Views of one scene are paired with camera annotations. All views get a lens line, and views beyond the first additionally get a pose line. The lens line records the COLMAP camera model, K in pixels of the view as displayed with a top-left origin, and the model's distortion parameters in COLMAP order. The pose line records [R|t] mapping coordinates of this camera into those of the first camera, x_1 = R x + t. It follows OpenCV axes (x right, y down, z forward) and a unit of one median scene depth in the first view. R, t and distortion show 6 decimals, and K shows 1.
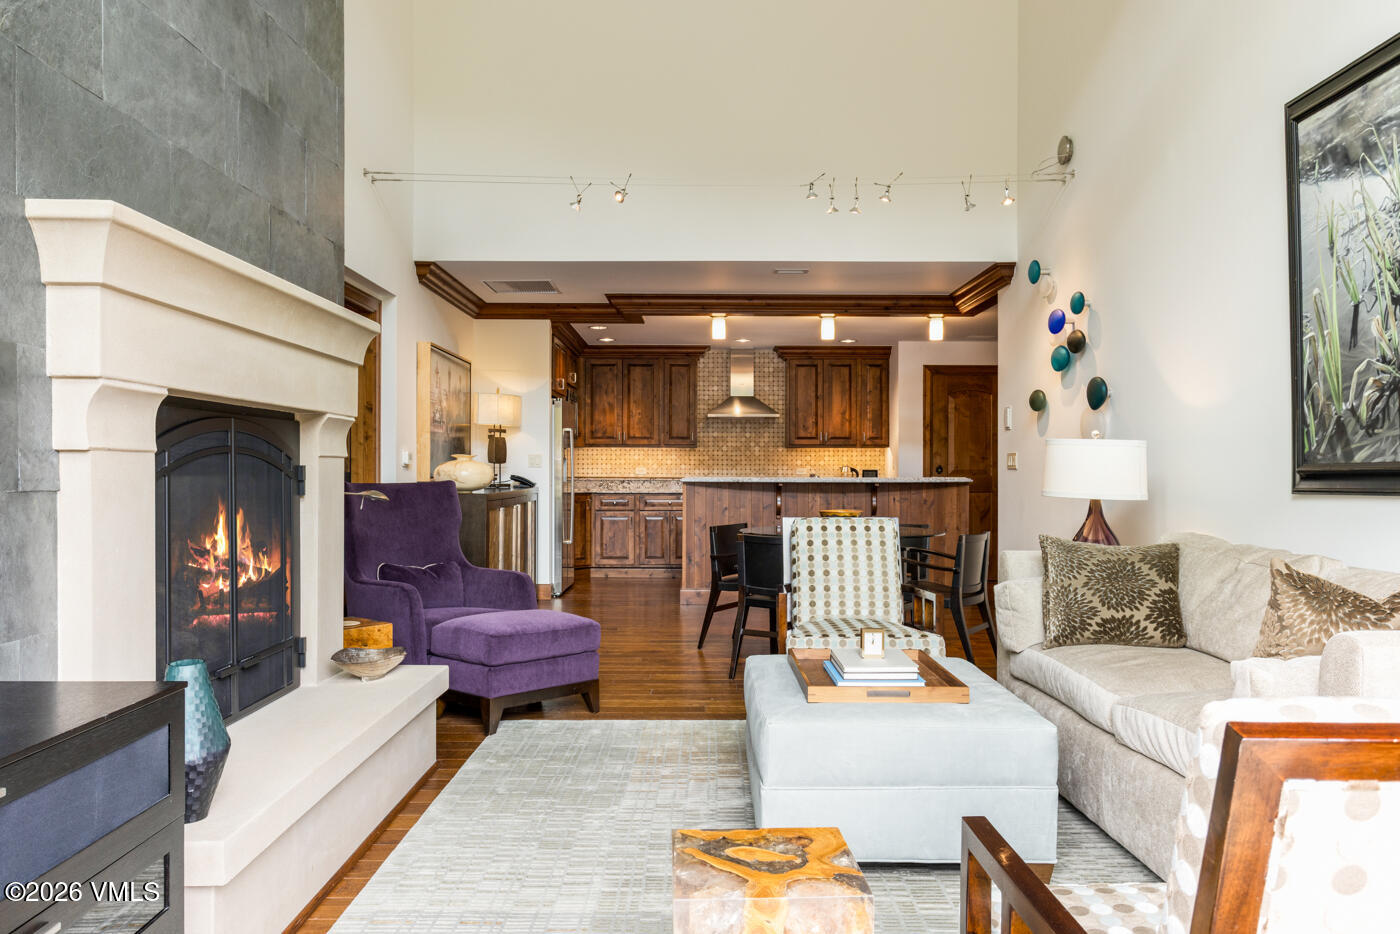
lens RADIAL K [[1017.1, 0, 643.7], [0, 1017.1, 471.2], [0, 0, 1]] dist [0.014203, -0.010922]
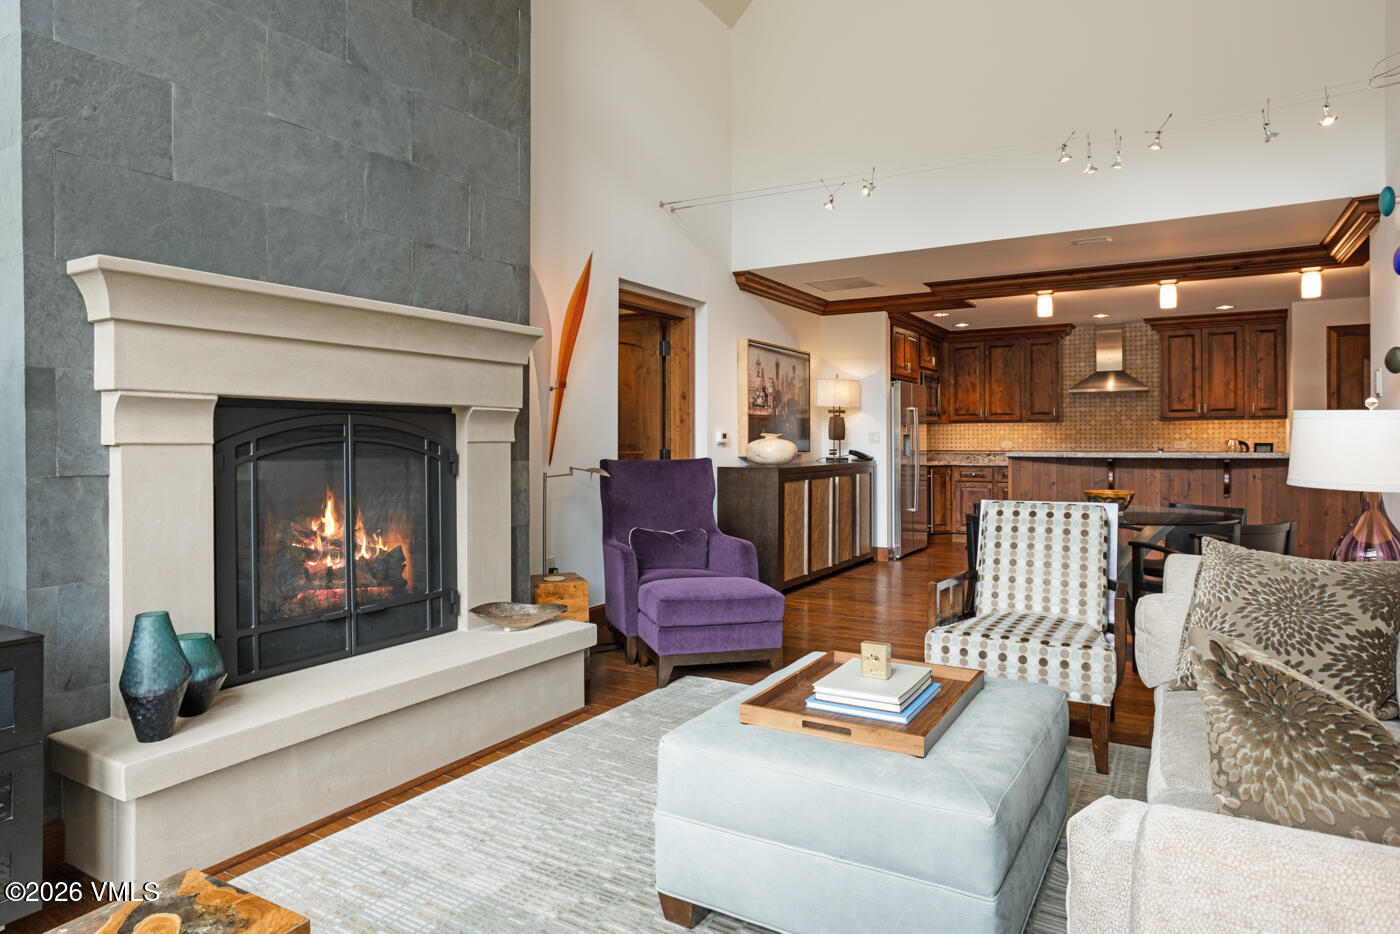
lens RADIAL K [[803.9, 0, 667.7], [0, 803.9, 439.7], [0, 0, 1]] dist [-0.042764, 0.029201]
pose [[0.861095, -0.007075, -0.508395, 0.128658], [0.005422, 0.999974, -0.004733, -0.004088], [0.508415, 0.001319, 0.861111, 0.103522]]
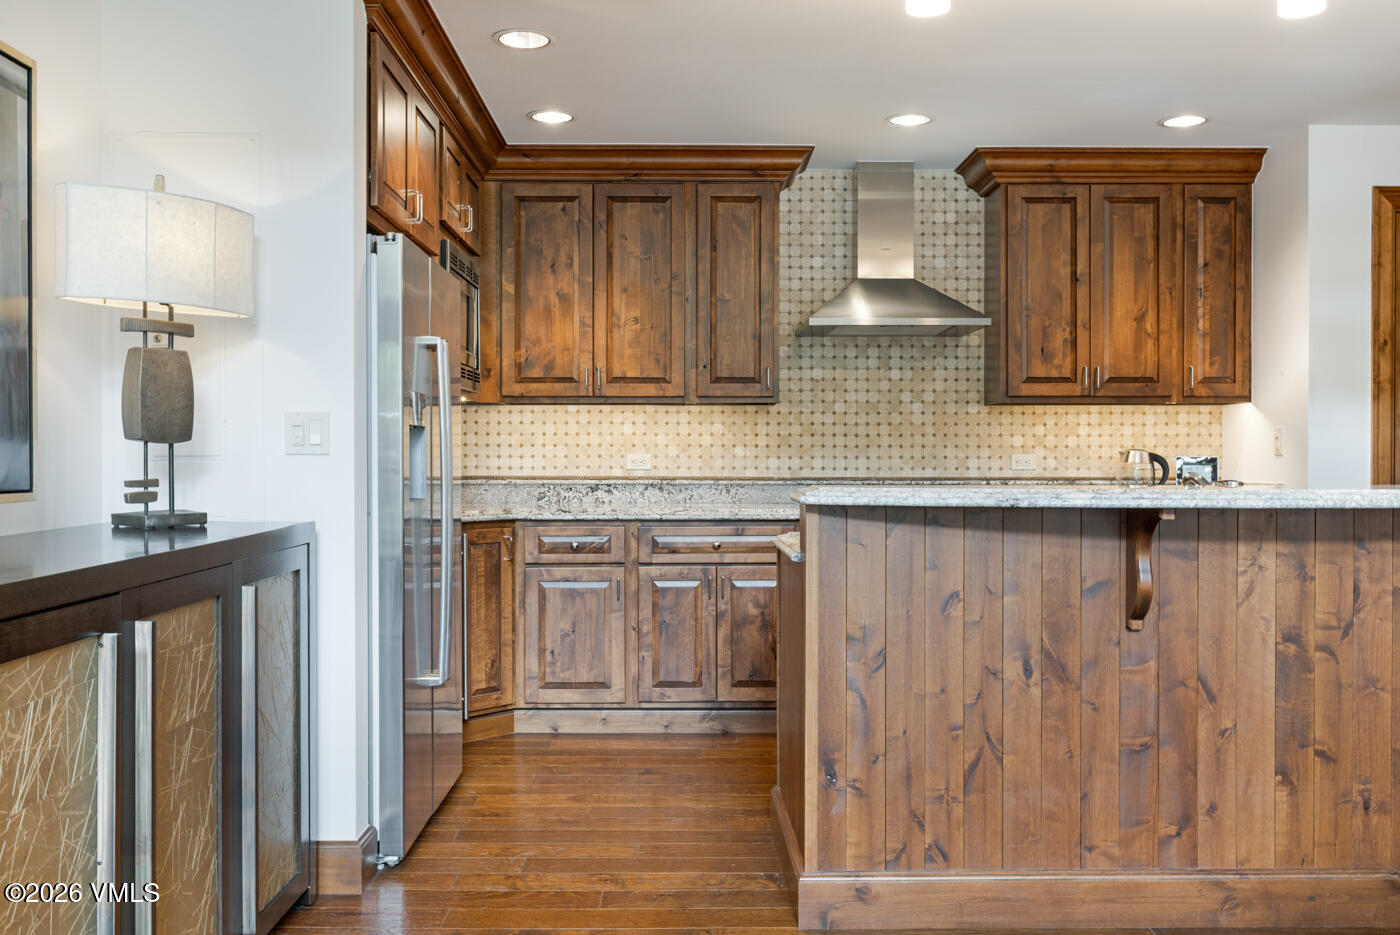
lens RADIAL K [[1214.4, 0, 671.8], [0, 1214.4, 465.3], [0, 0, 1]] dist [0.000608, 0.000331]
pose [[0.998902, -0.003589, 0.046714, -0.013457], [0.003203, 0.999960, 0.008334, -0.003215], [-0.046742, -0.008175, 0.998874, 0.551912]]
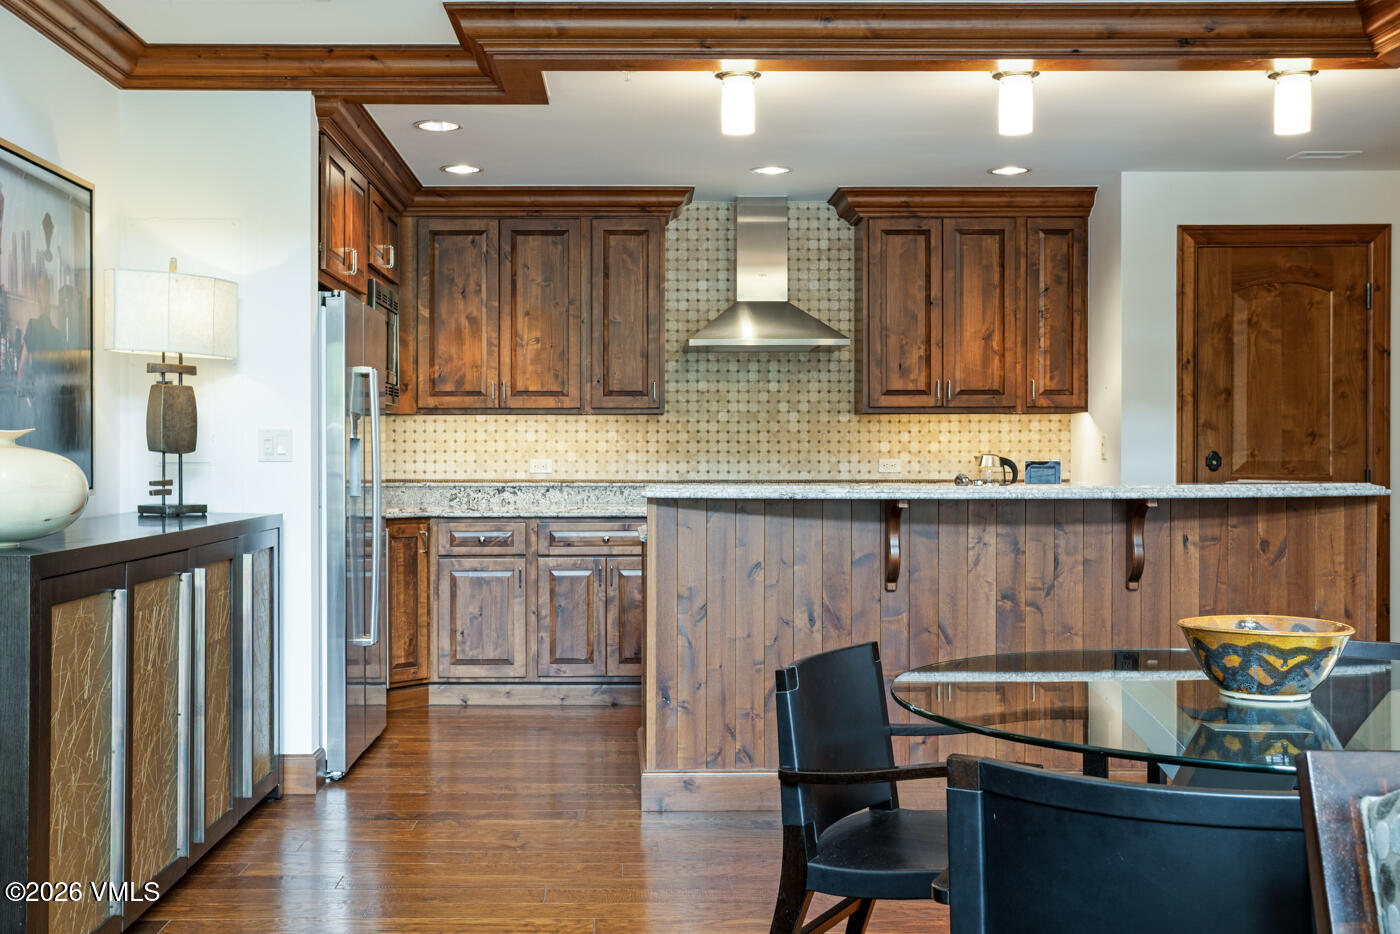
lens RADIAL K [[1491.9, 0, 587.8], [0, 1491.9, 462.7], [0, 0, 1]] dist [0.012485, 0.000000]
pose [[0.999588, -0.004624, 0.028340, -0.000719], [0.004534, 0.999985, 0.003226, -0.004303], [-0.028355, -0.003096, 0.999593, 0.357513]]
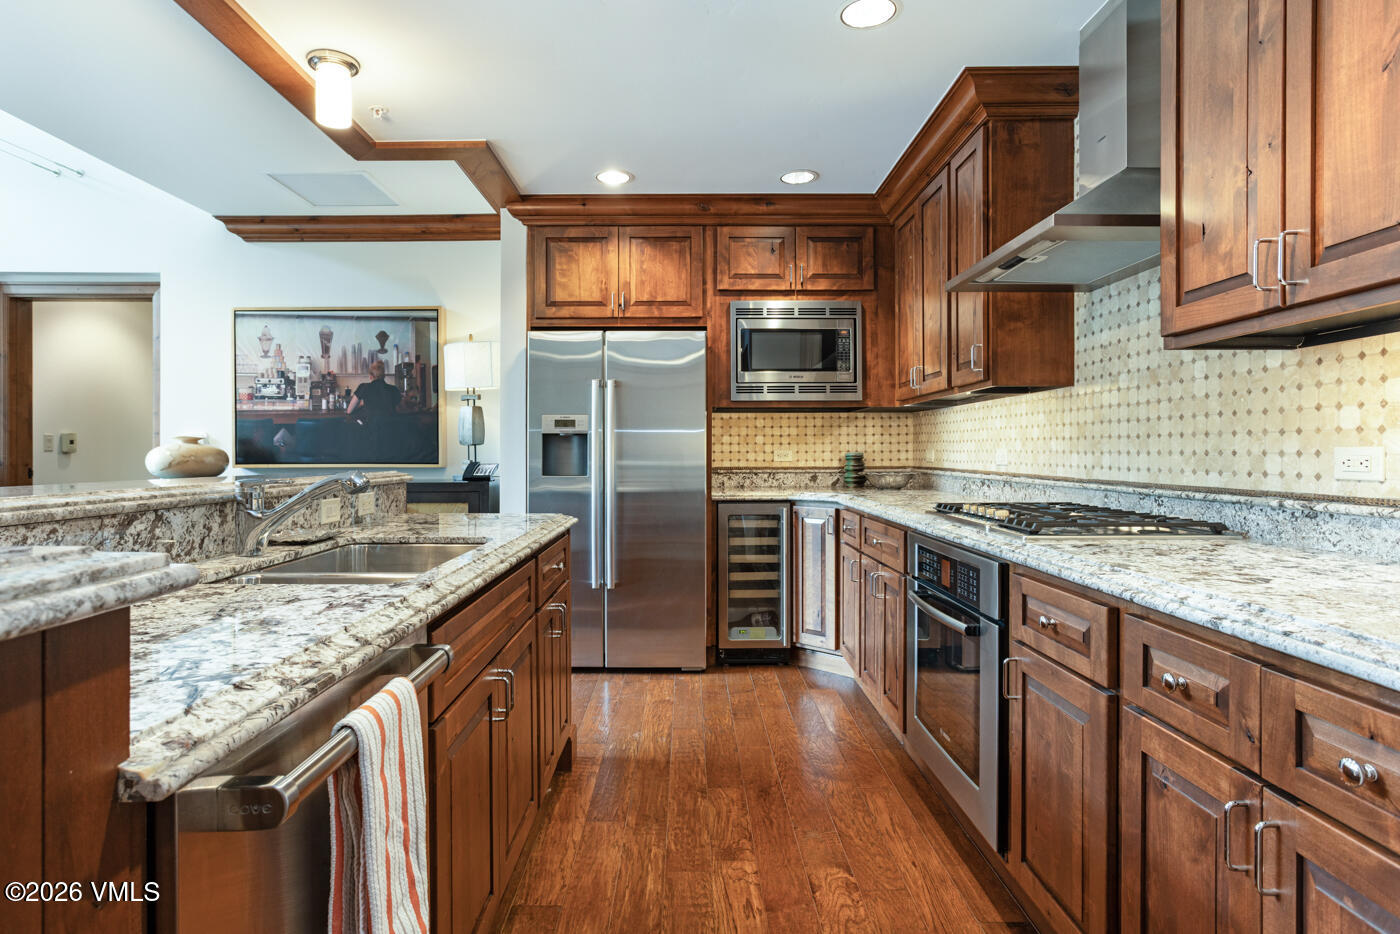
lens RADIAL K [[745.1, 0, 683.5], [0, 745.1, 453.5], [0, 0, 1]] dist [-0.024788, 0.009453]
pose [[0.053351, 0.000358, -0.998576, 0.307949], [0.000119, 1.000000, 0.000365, -0.001858], [0.998576, -0.000138, 0.053351, 0.940988]]
